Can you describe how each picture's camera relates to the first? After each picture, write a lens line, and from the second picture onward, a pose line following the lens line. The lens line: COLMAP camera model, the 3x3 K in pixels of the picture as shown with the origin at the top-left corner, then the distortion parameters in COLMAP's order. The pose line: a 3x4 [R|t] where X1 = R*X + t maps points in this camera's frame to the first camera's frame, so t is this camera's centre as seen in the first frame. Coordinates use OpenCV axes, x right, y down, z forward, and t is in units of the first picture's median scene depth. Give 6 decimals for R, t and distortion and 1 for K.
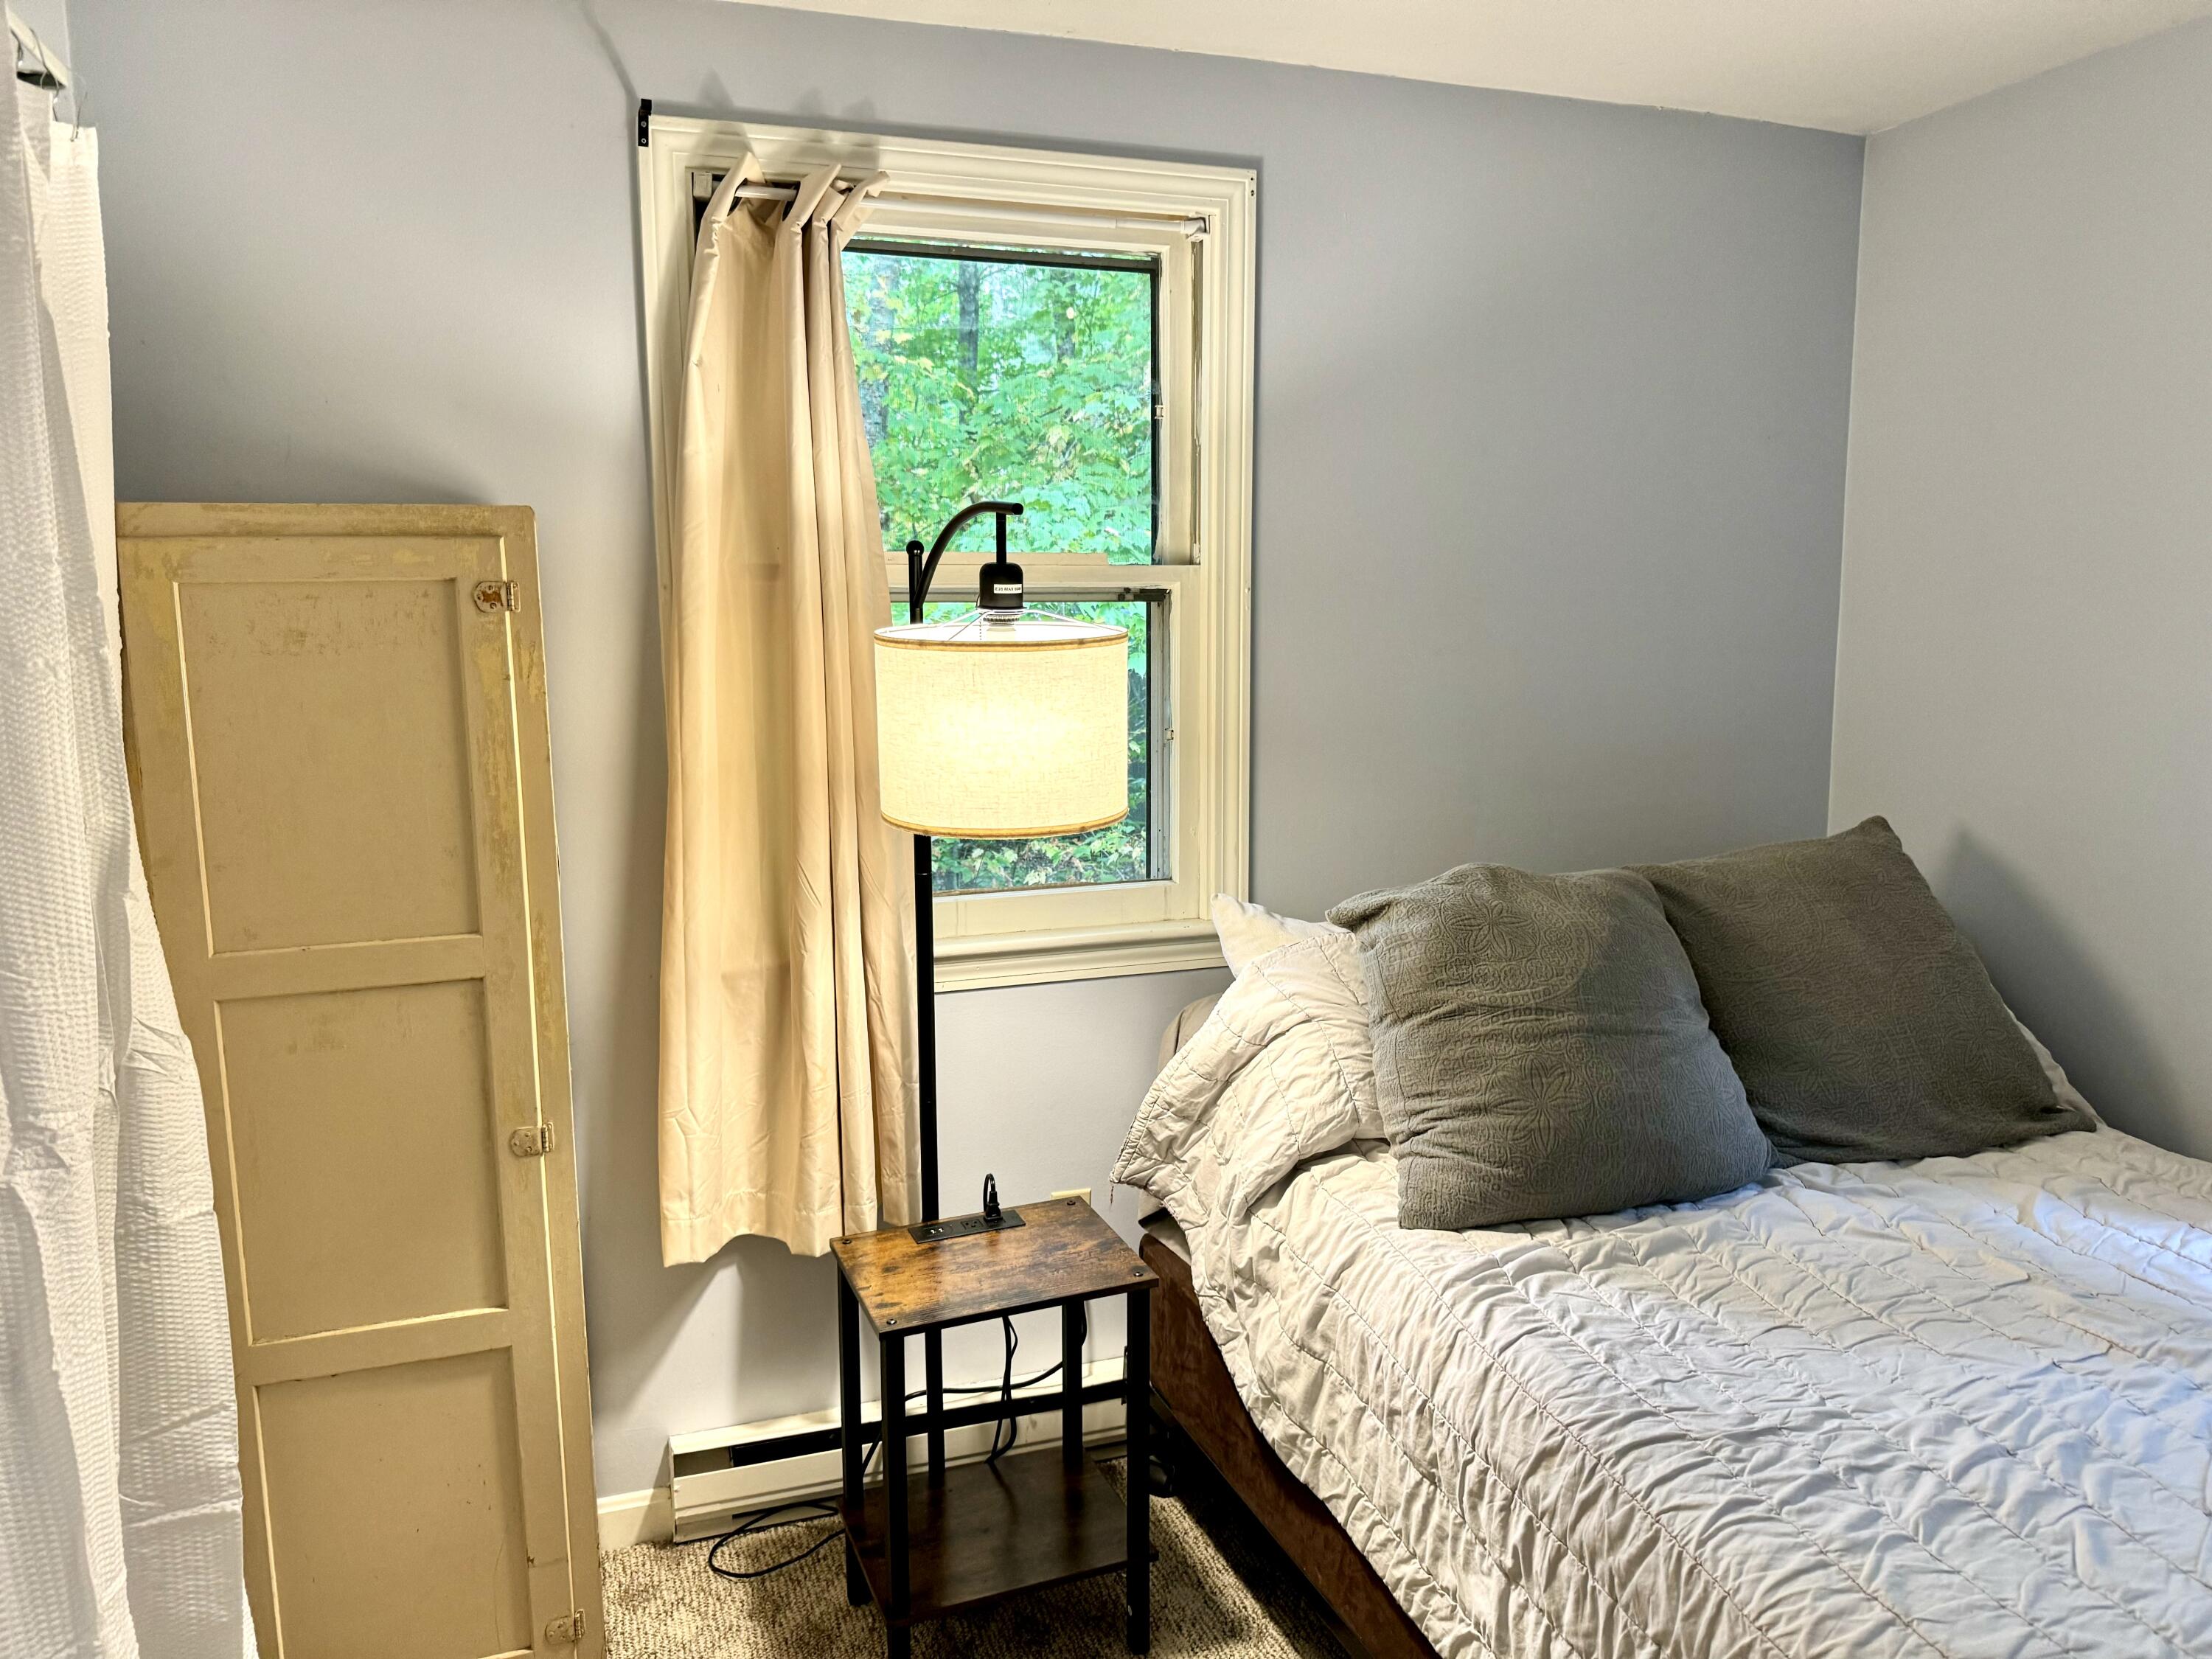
lens RADIAL K [[1555.8, 0, 1094.8], [0, 1555.8, 818.0], [0, 0, 1]] dist [0.047686, -0.070382]
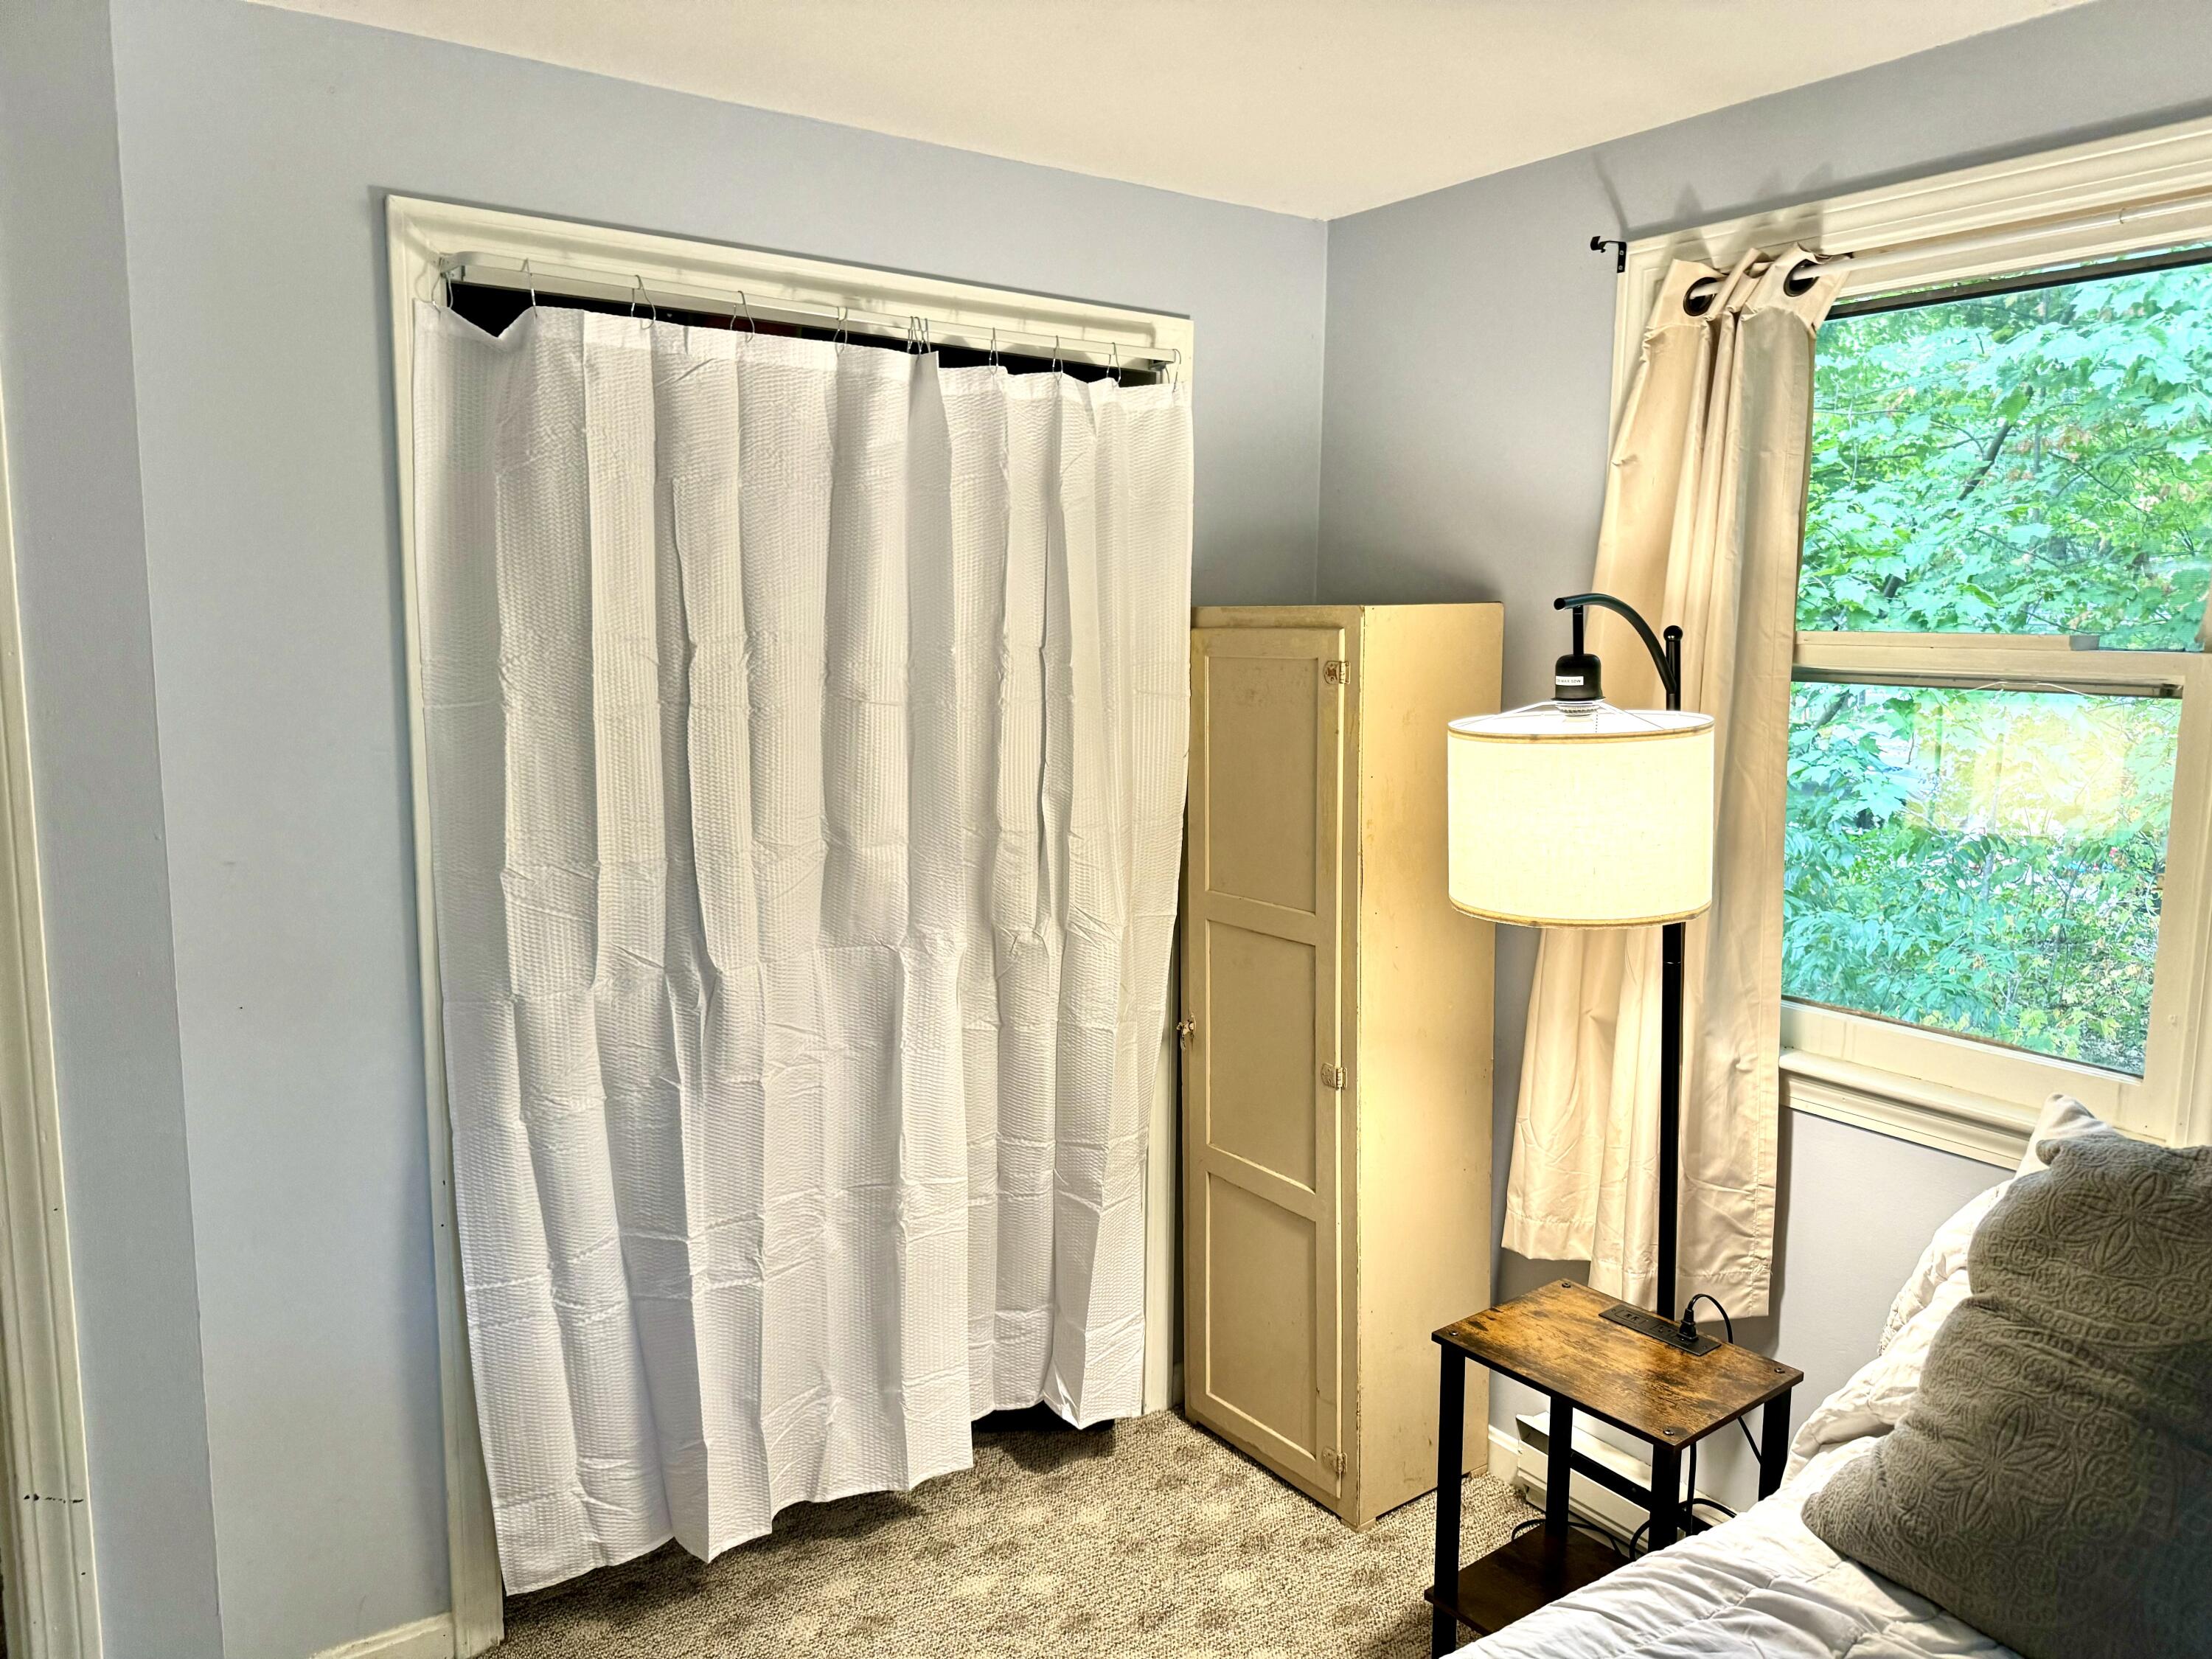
lens RADIAL K [[1555.8, 0, 1092.8], [0, 1555.8, 834.7], [0, 0, 1]] dist [0.047686, -0.070382]
pose [[0.267557, 0.146259, -0.952377, 0.811956], [-0.142205, 0.983583, 0.111100, -0.114119], [0.952990, 0.105707, 0.283964, 0.399439]]
